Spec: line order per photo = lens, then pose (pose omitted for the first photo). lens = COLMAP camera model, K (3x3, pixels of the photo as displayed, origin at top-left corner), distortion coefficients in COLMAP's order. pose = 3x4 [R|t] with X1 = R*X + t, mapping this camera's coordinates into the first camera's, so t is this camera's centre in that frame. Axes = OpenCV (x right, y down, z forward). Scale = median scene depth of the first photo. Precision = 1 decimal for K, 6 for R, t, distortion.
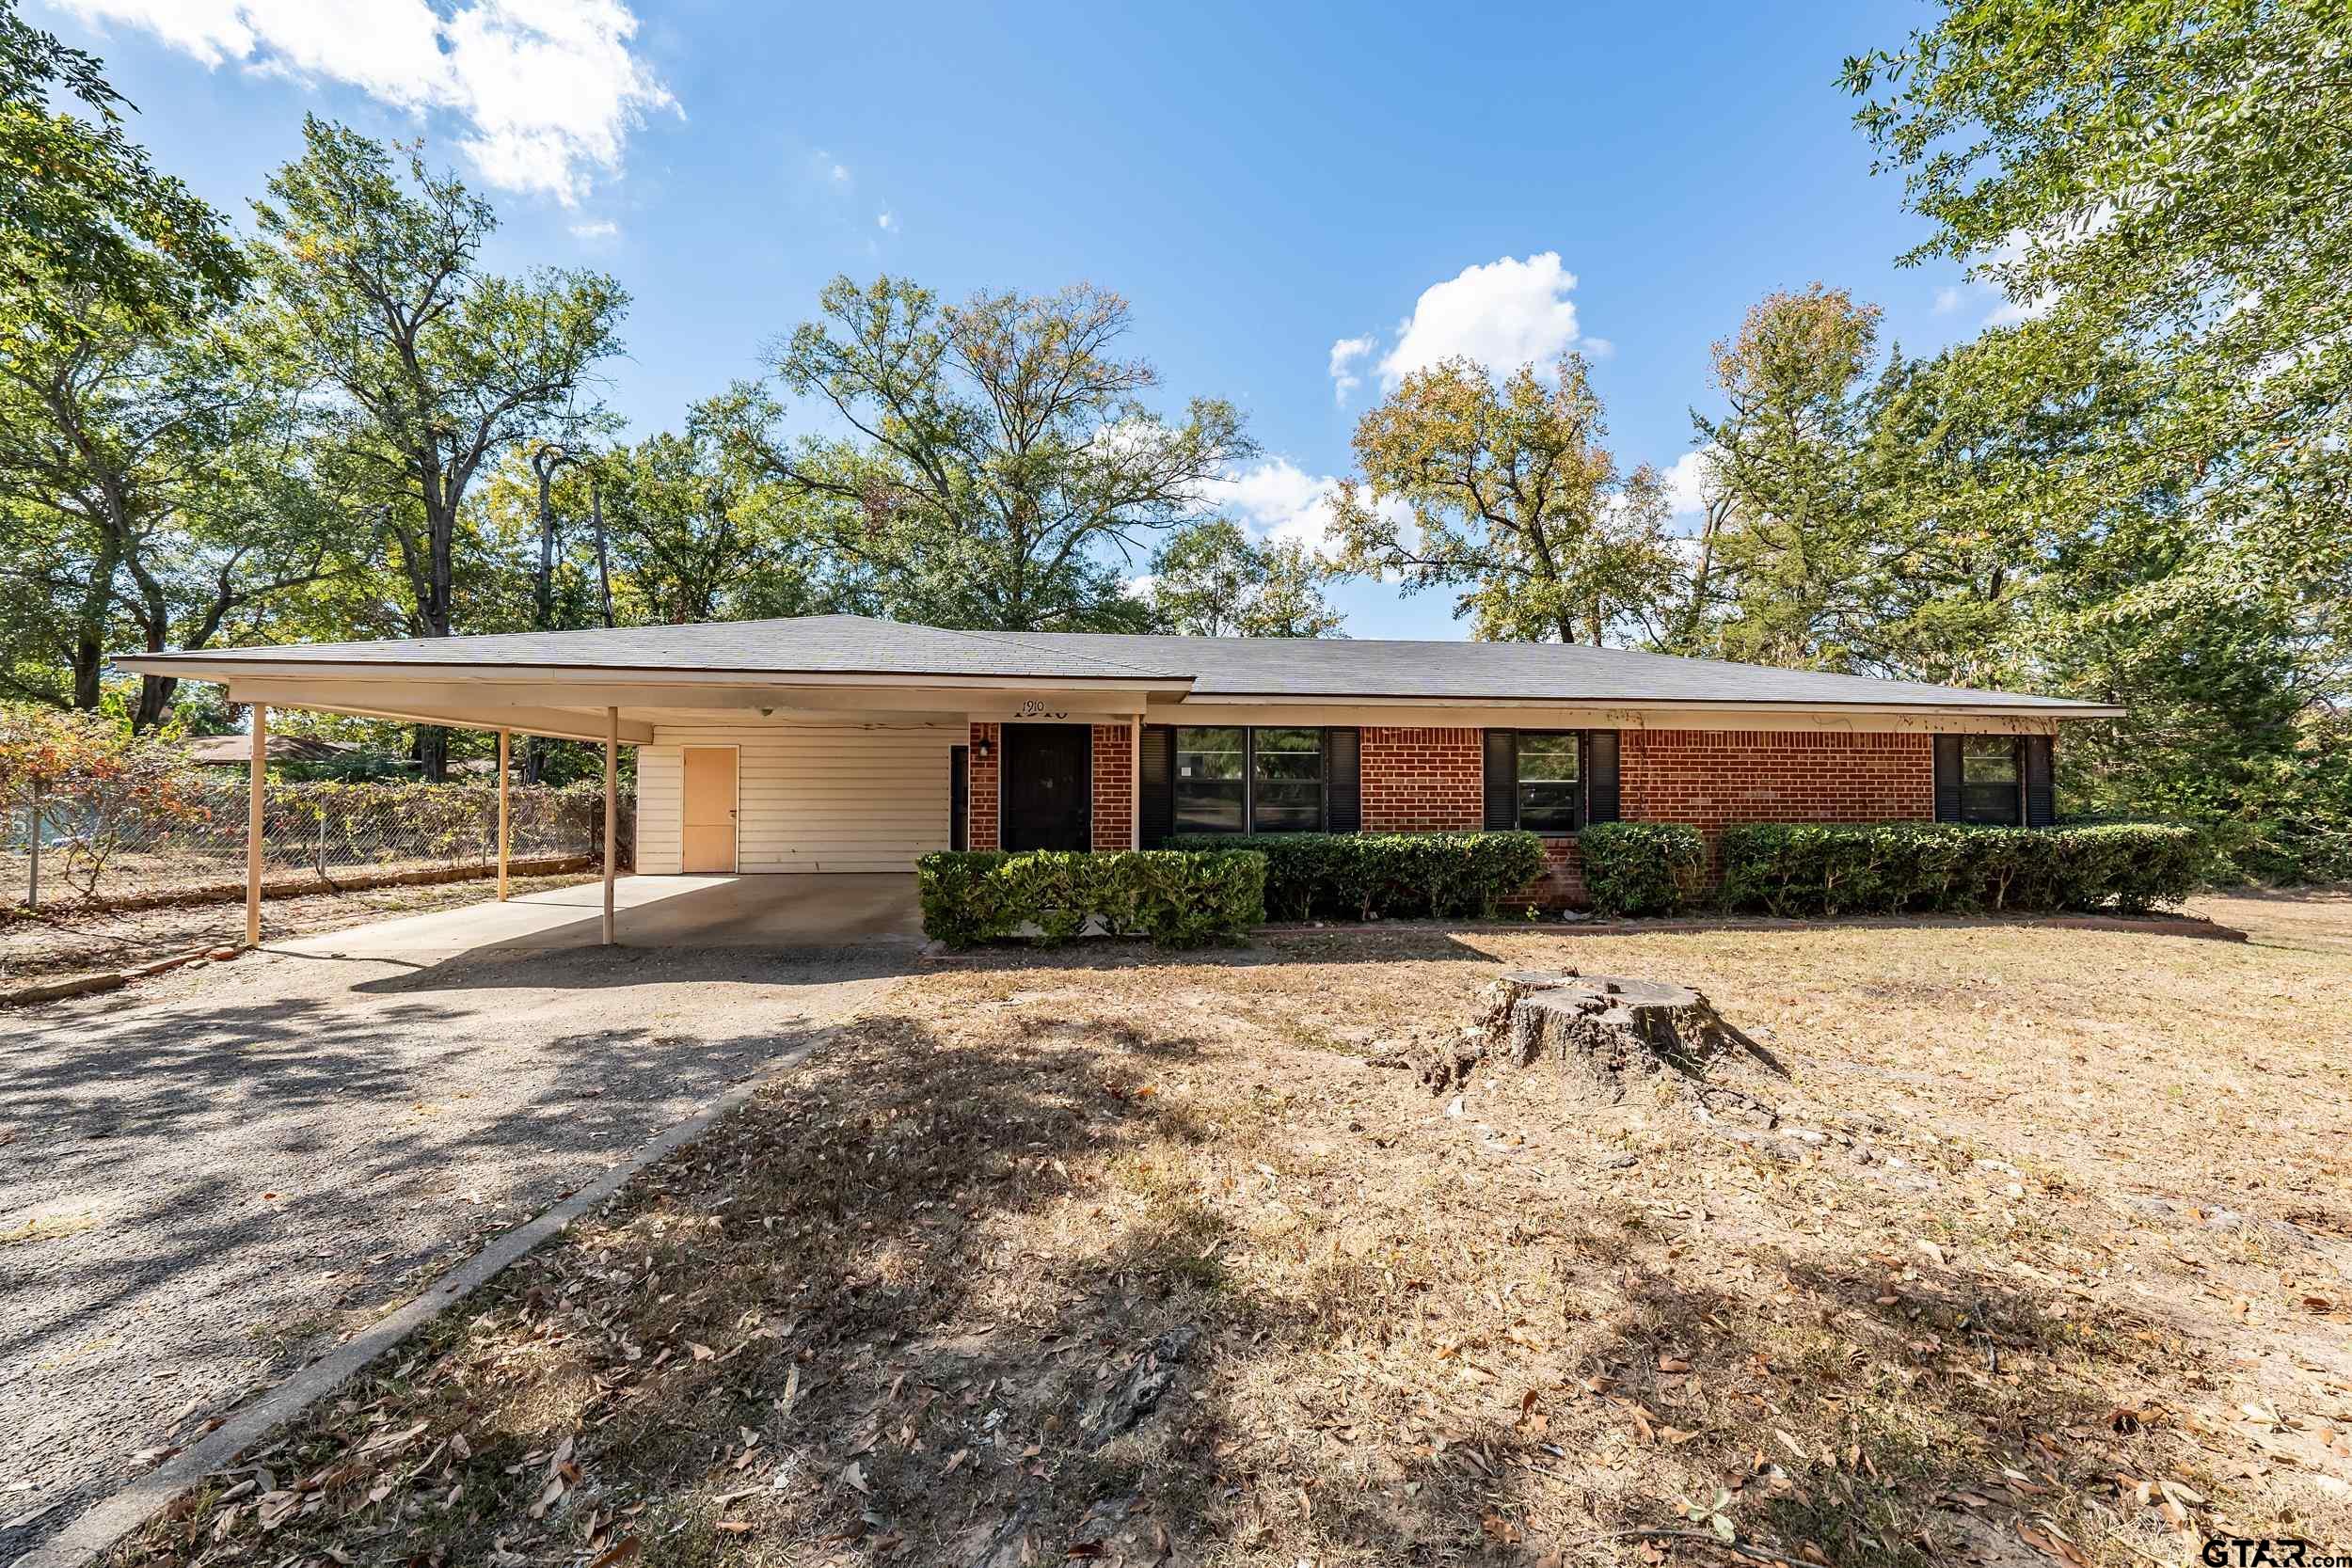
lens RADIAL K [[830.8, 0, 1174.6], [0, 830.8, 783.3], [0, 0, 1]] dist [-0.004849, -0.000033]
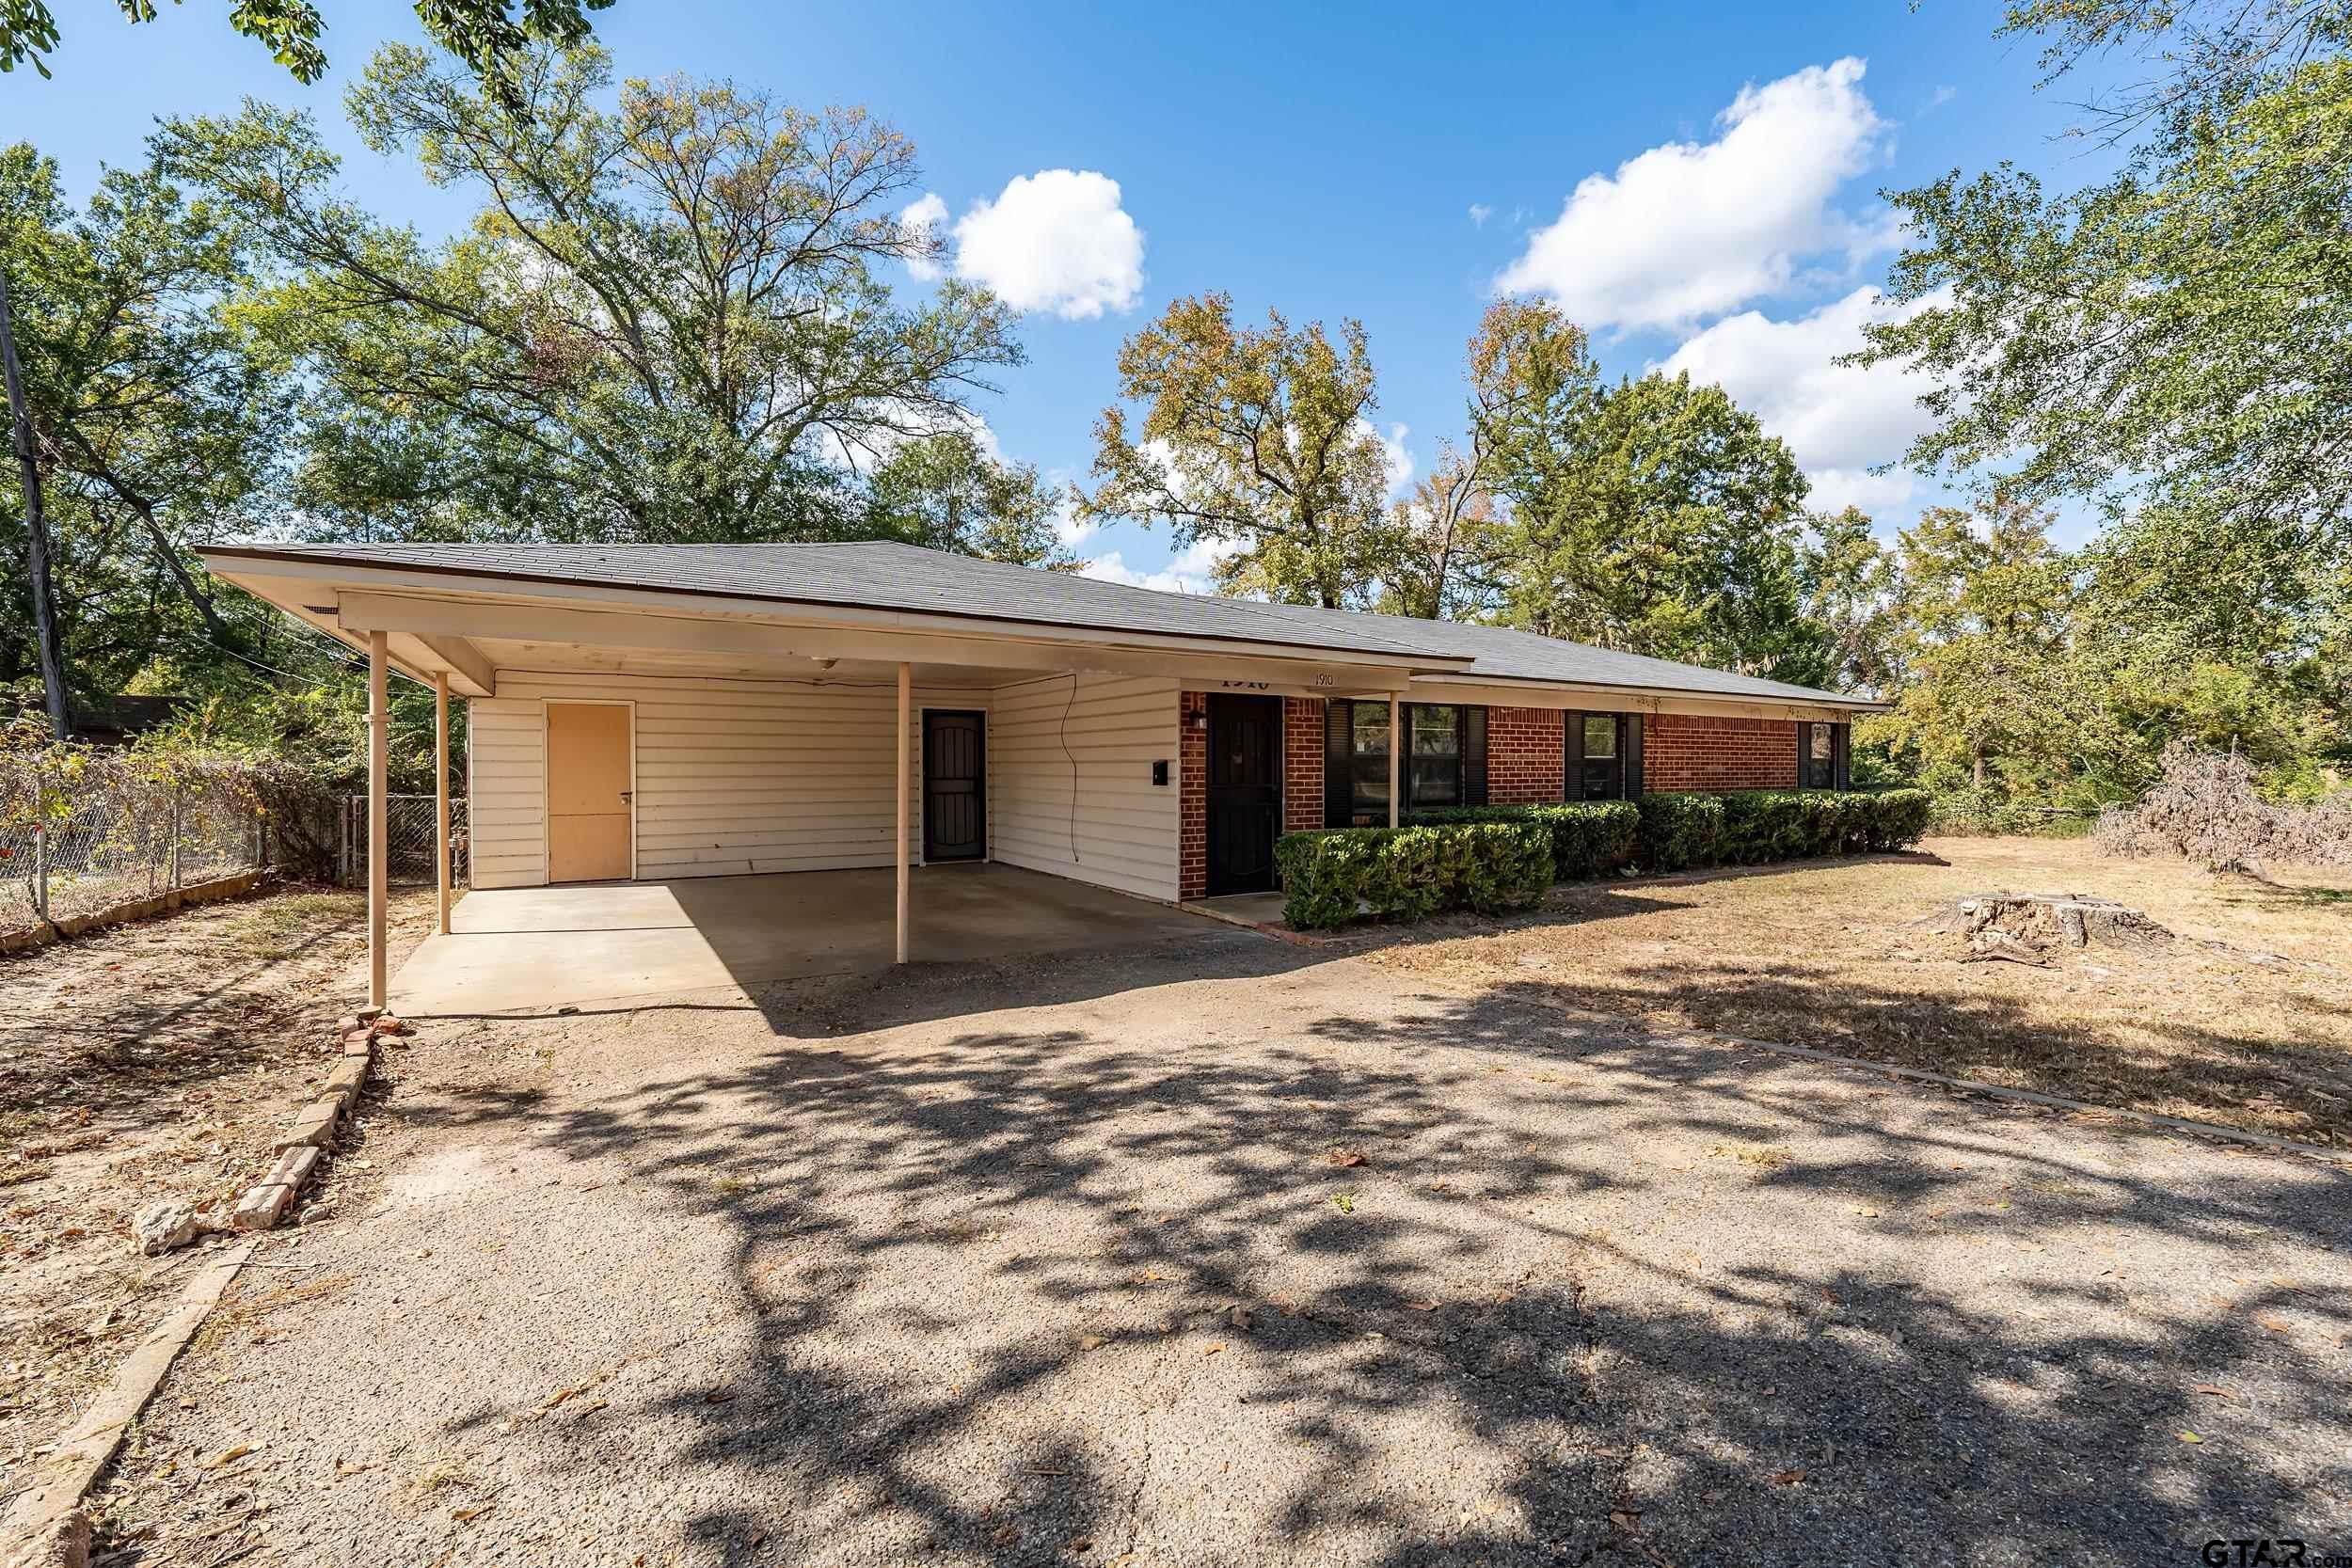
lens RADIAL K [[1003.1, 0, 1178.1], [0, 1003.1, 777.8], [0, 0, 1]] dist [-0.000640, -0.000451]
pose [[0.894060, -0.007135, 0.447890, -0.659054], [-0.005112, 0.999646, 0.026128, -0.006681], [-0.447918, -0.025649, 0.893707, 0.022875]]
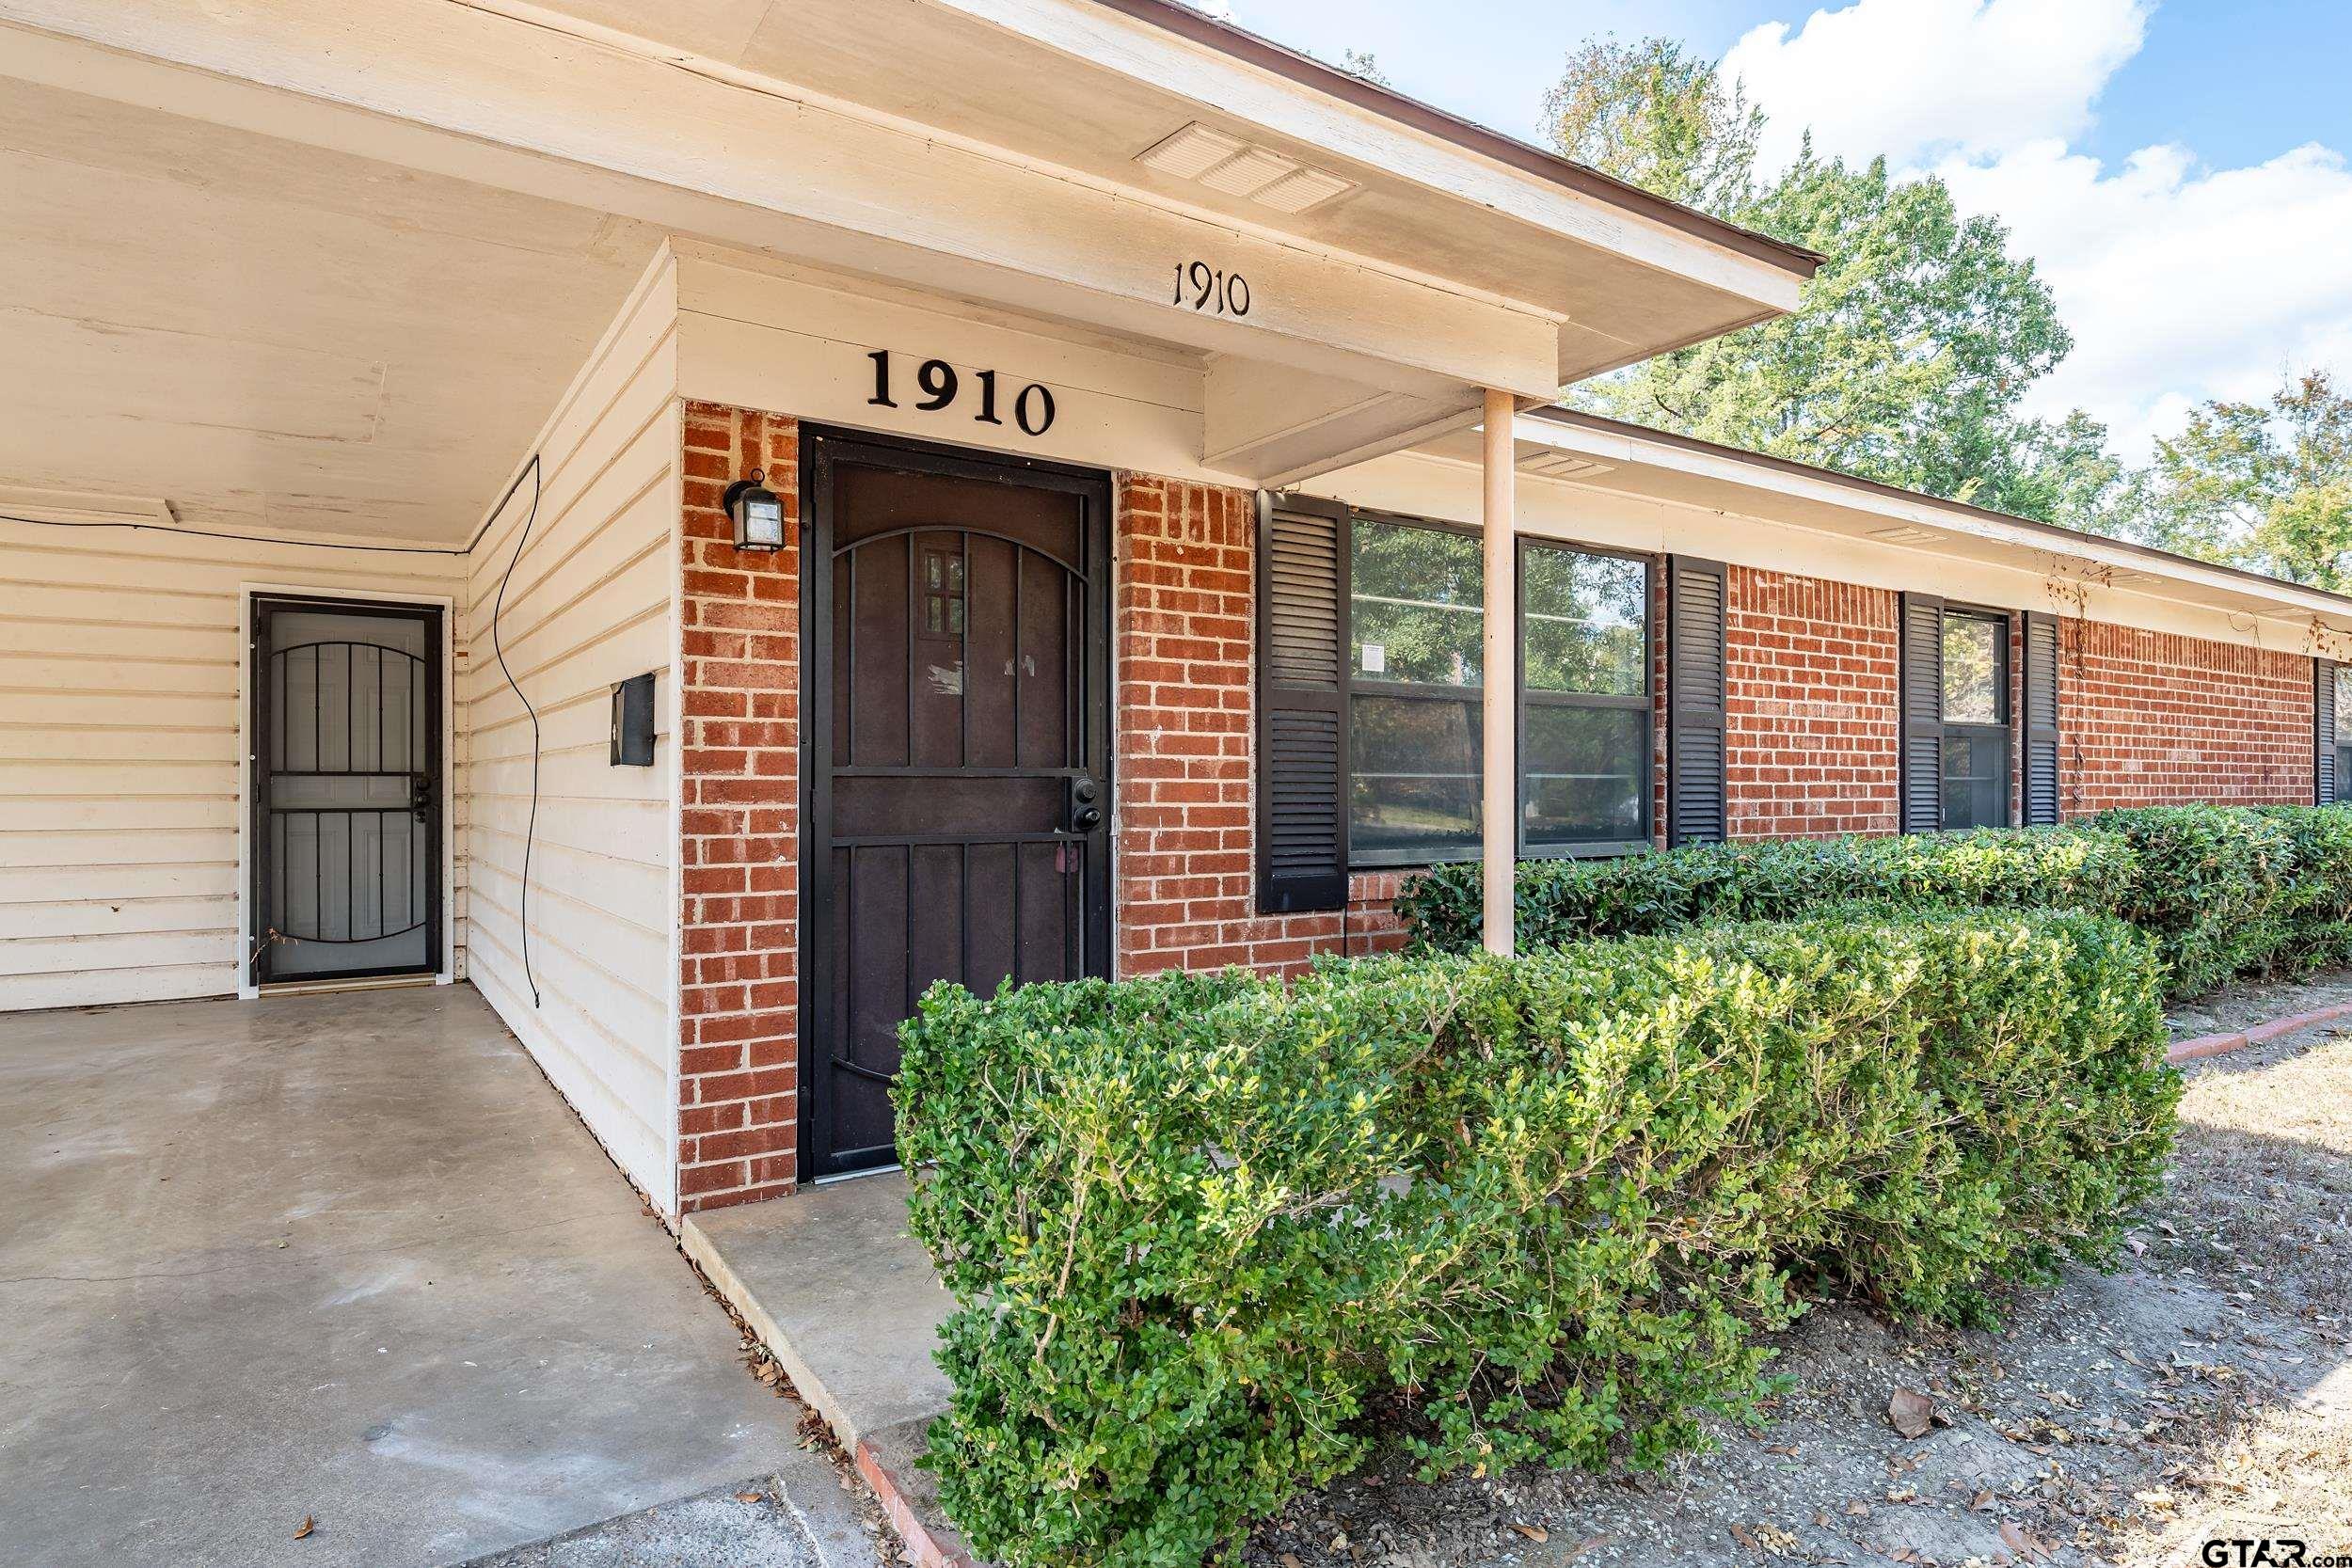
lens RADIAL K [[1317.0, 0, 1184.2], [0, 1317.0, 791.0], [0, 0, 1]] dist [0.003407, 0.001101]
pose [[0.877509, -0.002419, 0.479554, -0.266885], [-0.005333, 0.999876, 0.014803, 0.027539], [-0.479531, -0.015547, 0.877387, 0.542482]]
